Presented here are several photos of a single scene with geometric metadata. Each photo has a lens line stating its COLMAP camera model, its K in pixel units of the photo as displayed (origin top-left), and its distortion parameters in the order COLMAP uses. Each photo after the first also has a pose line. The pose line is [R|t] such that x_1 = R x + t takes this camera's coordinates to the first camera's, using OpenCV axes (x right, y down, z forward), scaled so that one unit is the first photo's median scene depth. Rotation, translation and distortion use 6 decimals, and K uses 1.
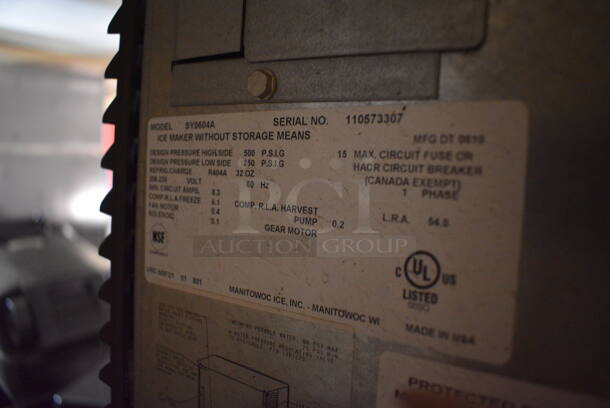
lens RADIAL K [[456.5, 0, 302.4], [0, 456.5, 204.3], [0, 0, 1]] dist [-0.108519, 0.014802]
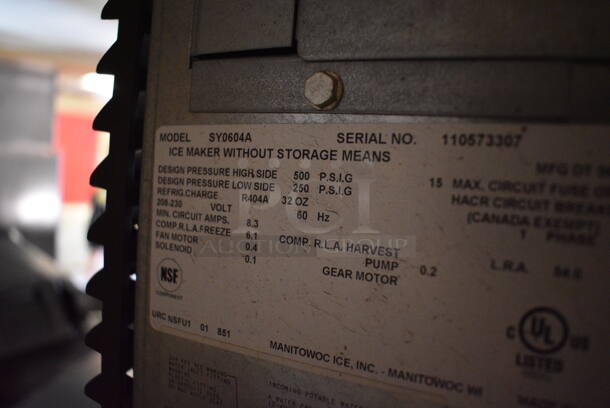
lens RADIAL K [[456.5, 0, 307.2], [0, 456.5, 206.7], [0, 0, 1]] dist [-0.108519, 0.014802]
pose [[0.994314, 0.007942, 0.106192, -0.202073], [-0.007503, 0.999962, -0.004531, -0.058769], [-0.106224, 0.003709, 0.994335, 0.223252]]
